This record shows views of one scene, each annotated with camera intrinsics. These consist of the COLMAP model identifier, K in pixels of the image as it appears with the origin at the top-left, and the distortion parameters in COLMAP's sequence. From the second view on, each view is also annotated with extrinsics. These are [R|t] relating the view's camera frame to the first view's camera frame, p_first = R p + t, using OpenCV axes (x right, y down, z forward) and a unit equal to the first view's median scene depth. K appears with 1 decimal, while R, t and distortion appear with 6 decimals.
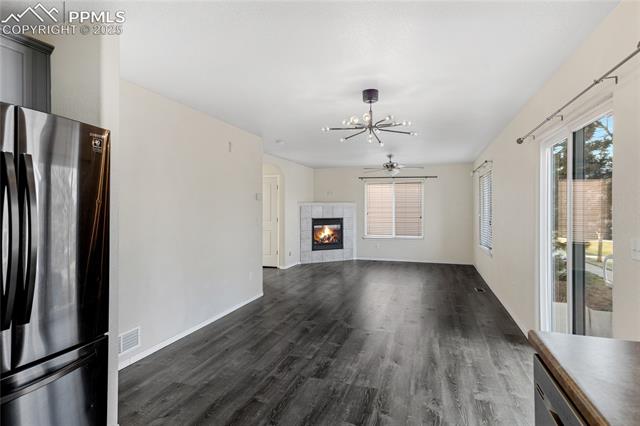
lens RADIAL K [[330.7, 0, 325.1], [0, 330.7, 211.5], [0, 0, 1]] dist [0.009968, 0.000056]
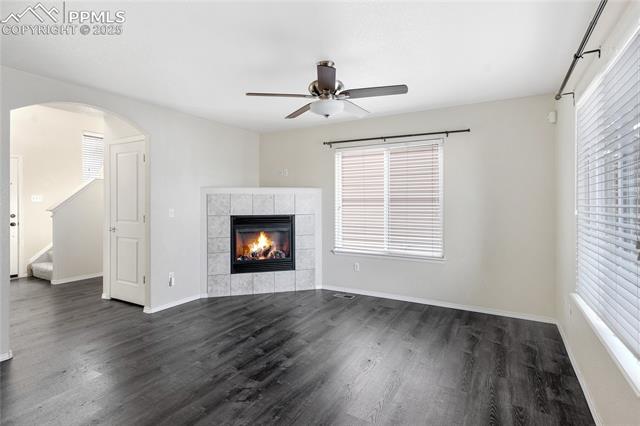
lens RADIAL K [[330.7, 0, 320.4], [0, 330.7, 201.9], [0, 0, 1]] dist [0.009968, 0.000056]
pose [[0.977432, -0.003902, -0.211215, 0.220486], [0.002338, 0.999968, -0.007654, 0.001445], [0.211238, 0.006987, 0.977410, 0.472020]]
